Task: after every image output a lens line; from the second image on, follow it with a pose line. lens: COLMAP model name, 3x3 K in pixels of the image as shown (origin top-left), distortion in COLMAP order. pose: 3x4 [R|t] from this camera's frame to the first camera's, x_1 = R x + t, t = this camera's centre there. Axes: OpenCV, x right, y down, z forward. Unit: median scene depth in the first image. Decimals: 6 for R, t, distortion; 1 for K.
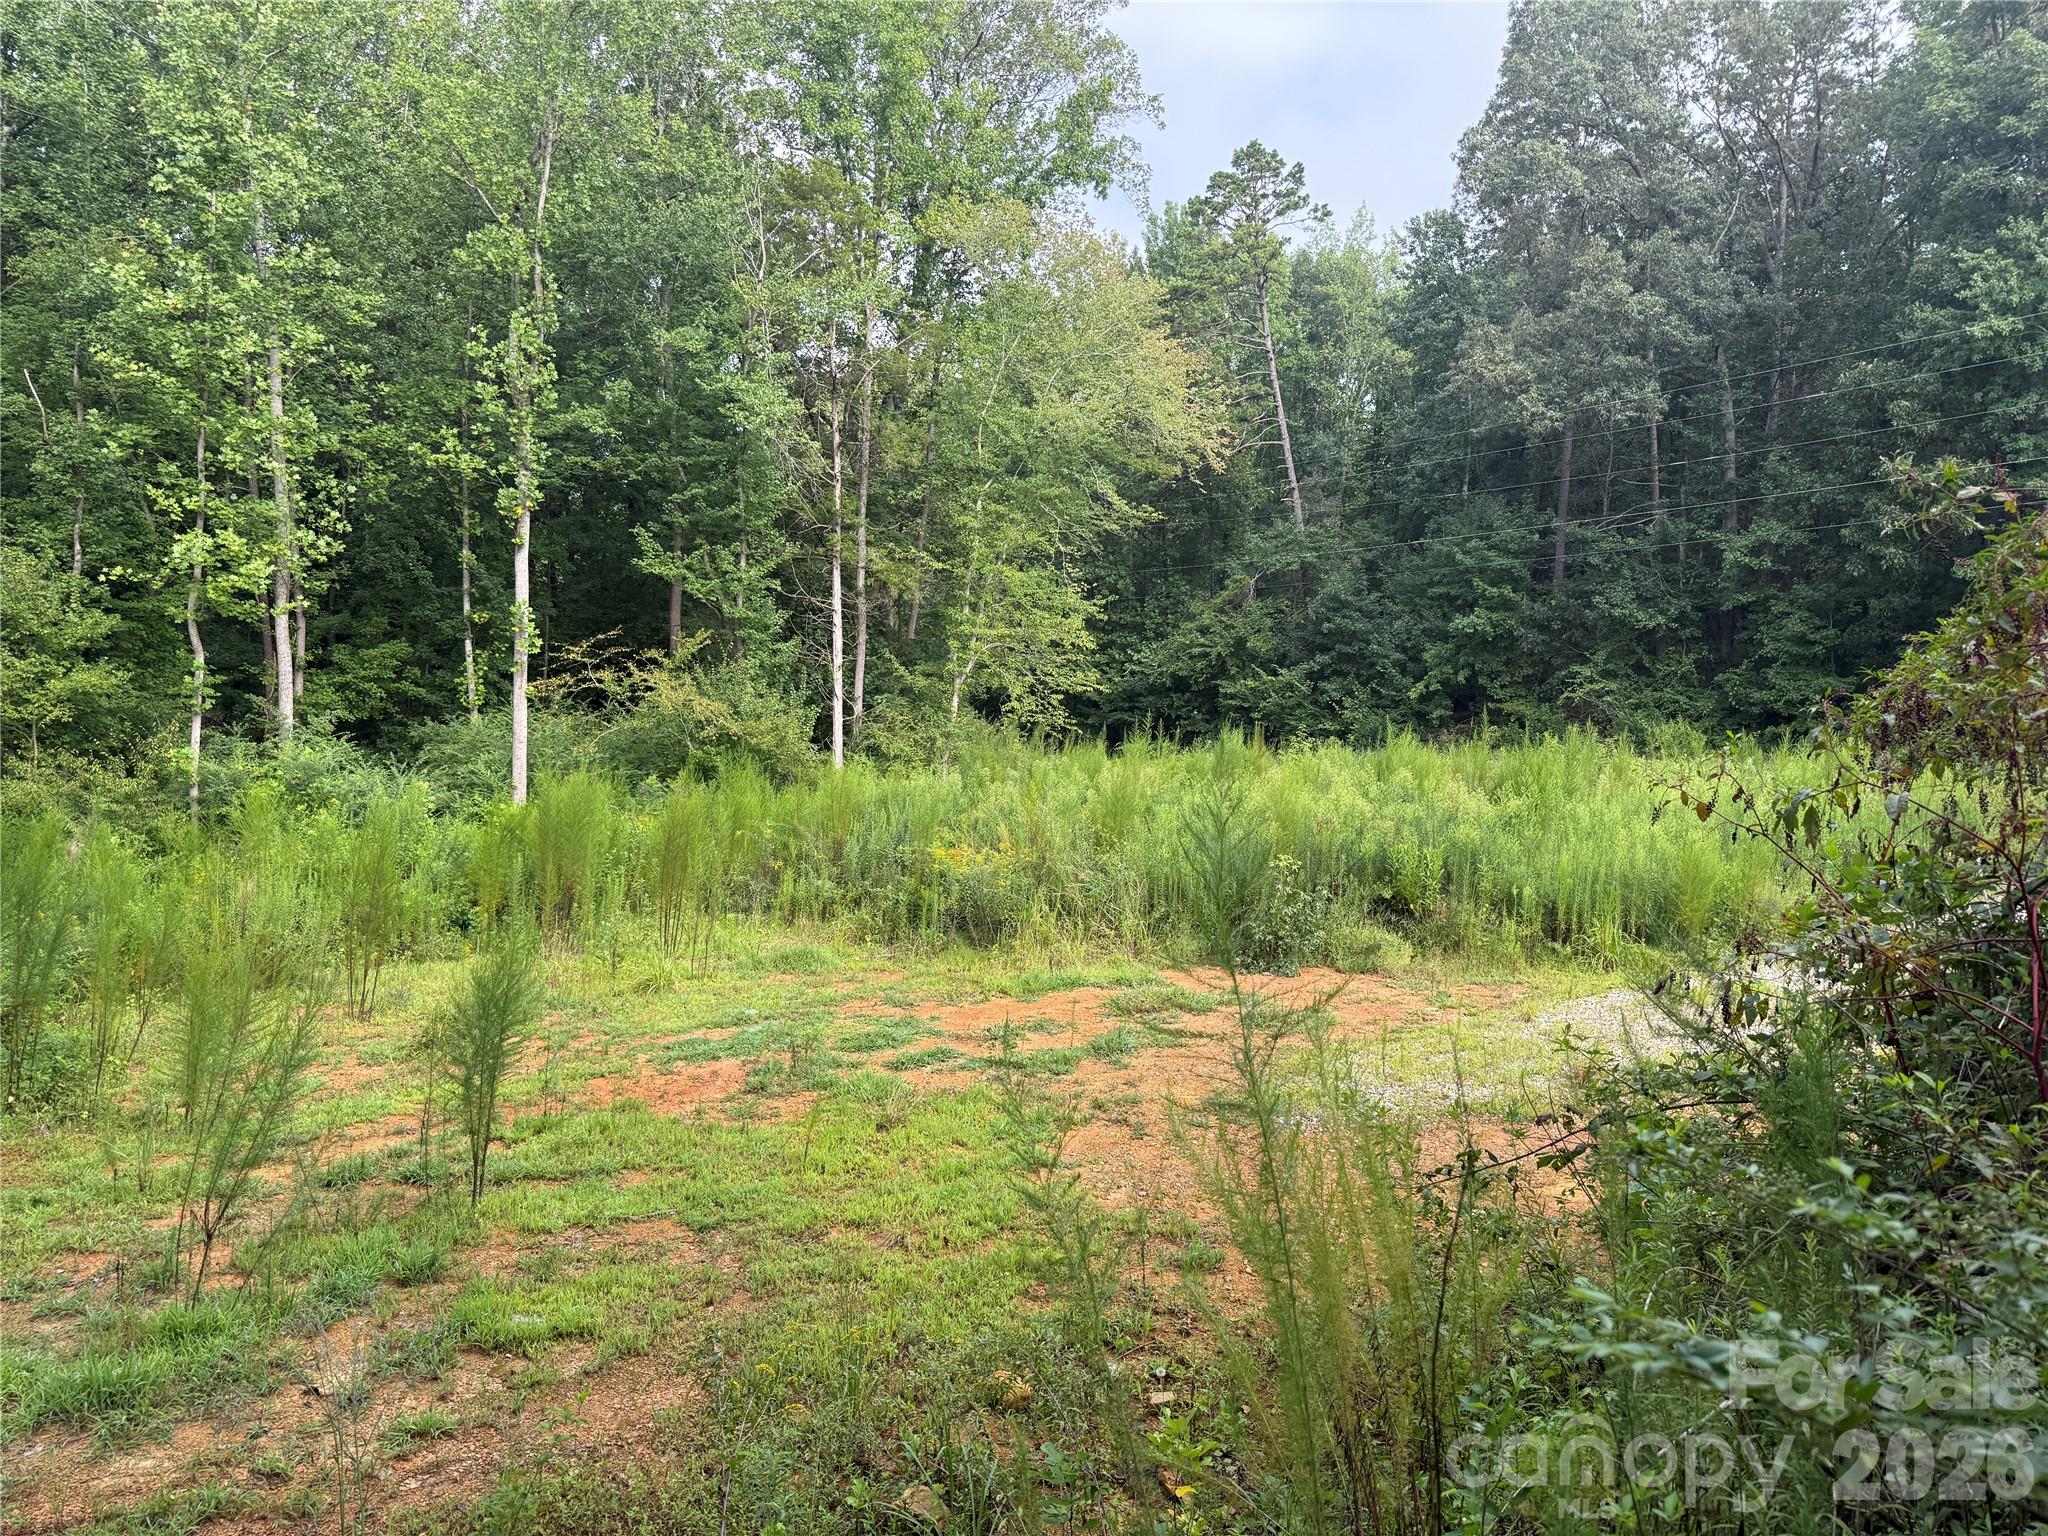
lens RADIAL K [[1458.1, 0, 1032.1], [0, 1458.1, 761.5], [0, 0, 1]] dist [-0.008080, -0.002150]
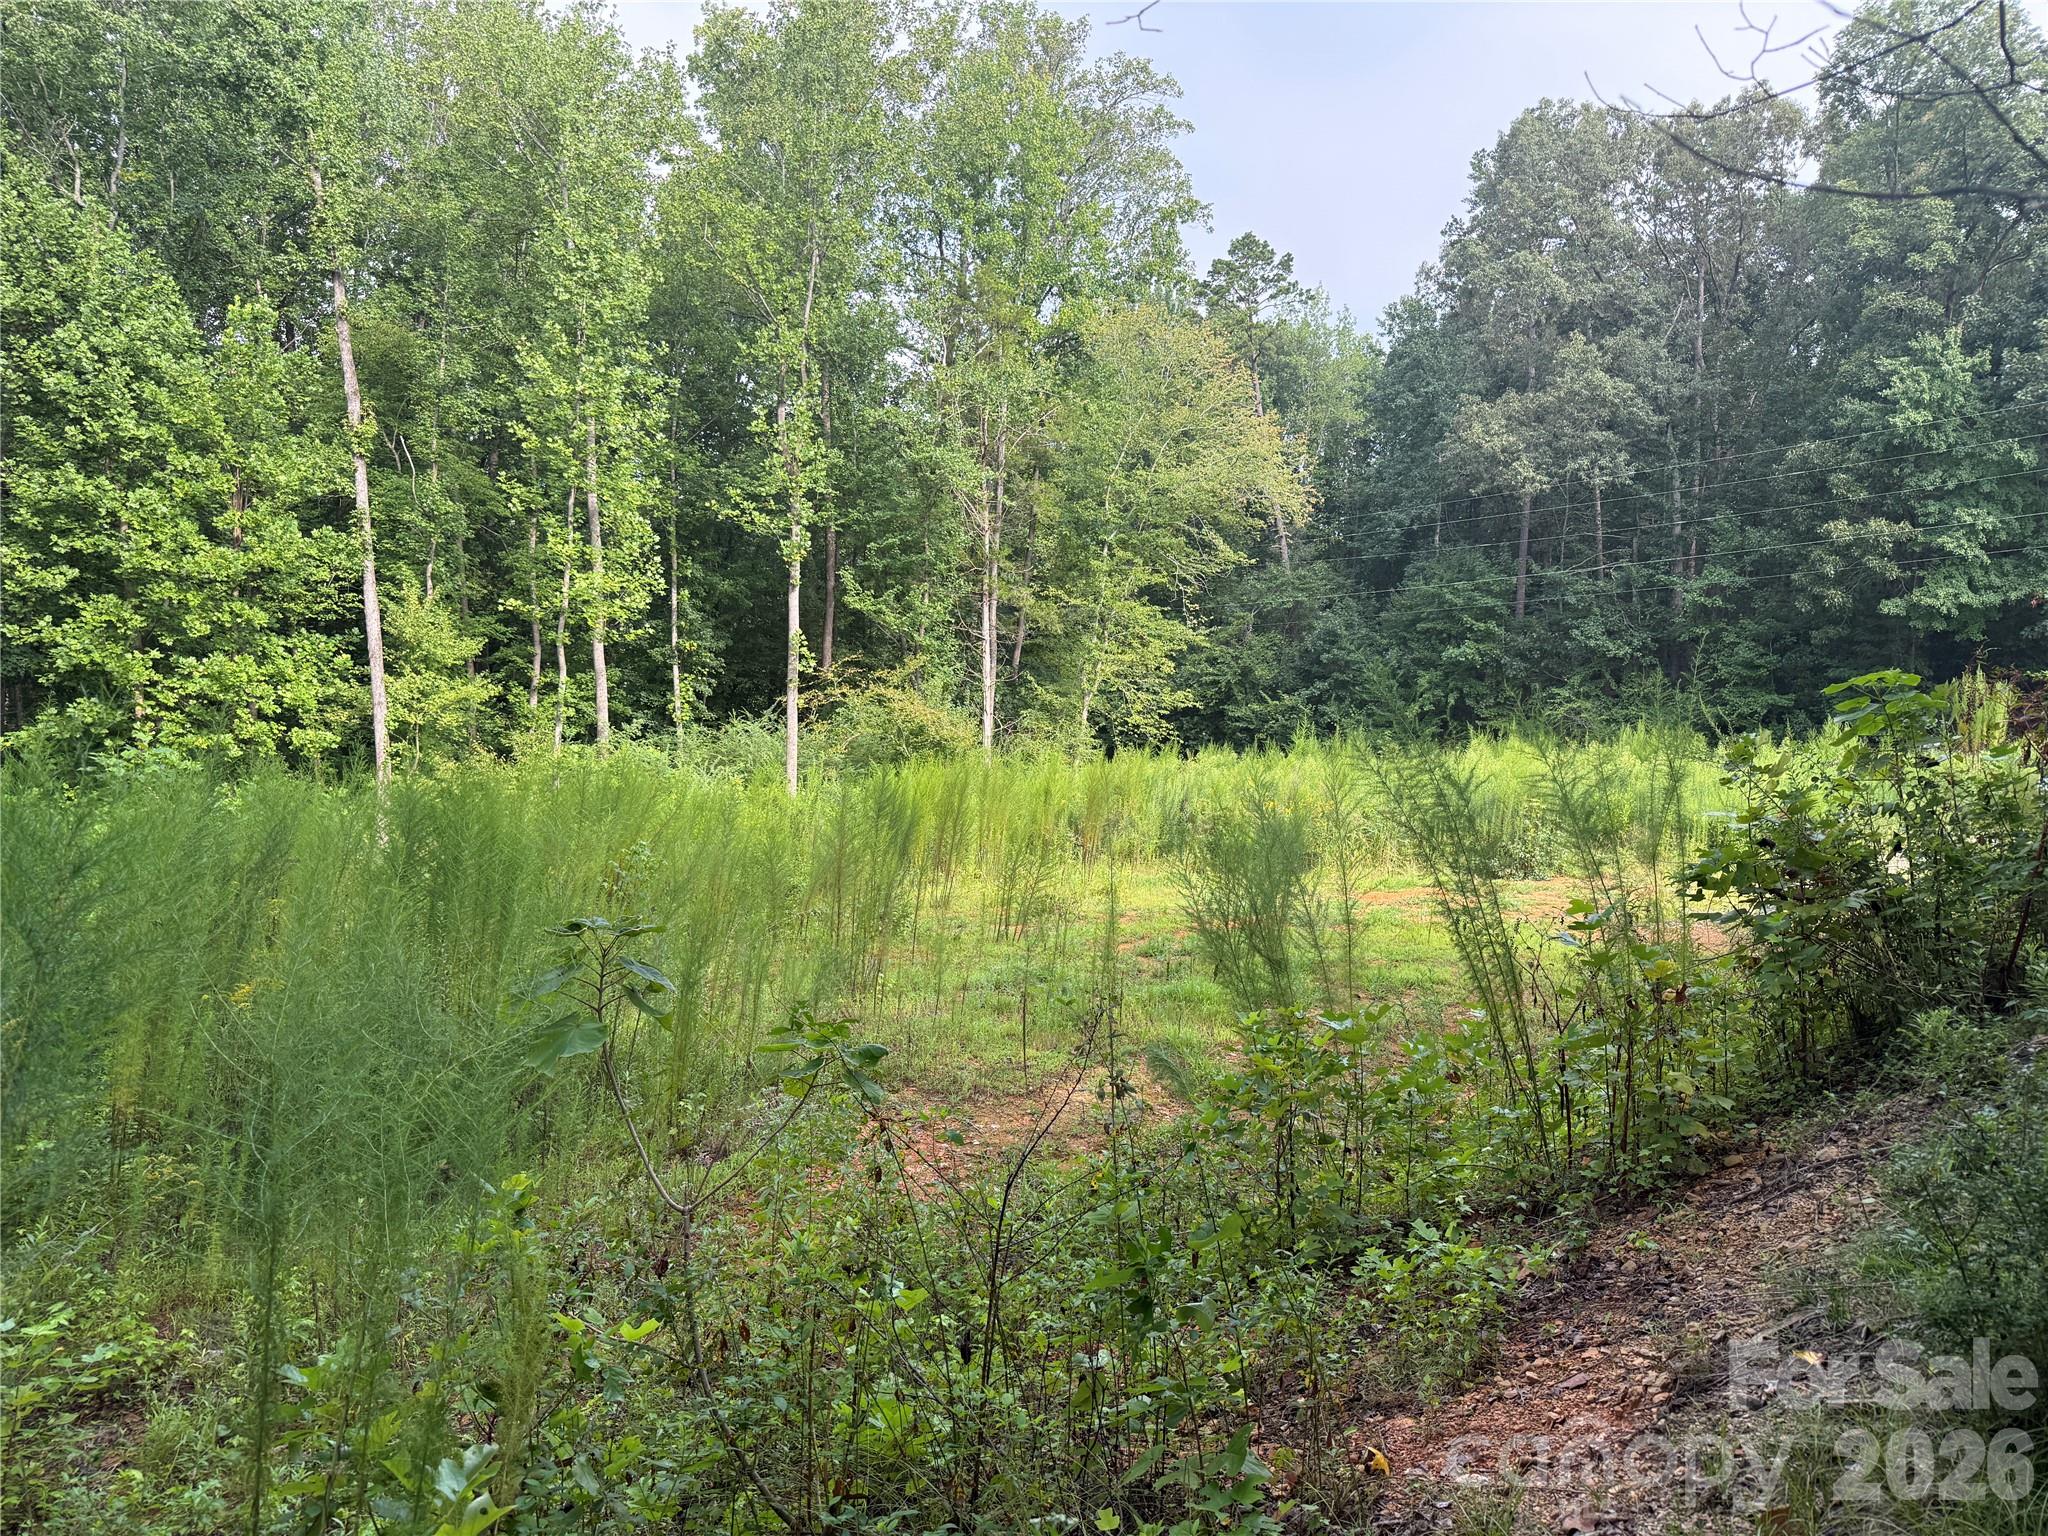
lens RADIAL K [[1458.1, 0, 1015.8], [0, 1458.1, 773.2], [0, 0, 1]] dist [-0.008080, -0.002150]
pose [[0.996304, -0.008210, 0.085502, -0.180304], [0.009870, 0.999771, -0.019006, 0.023532], [-0.085326, 0.019780, 0.996157, -0.156473]]
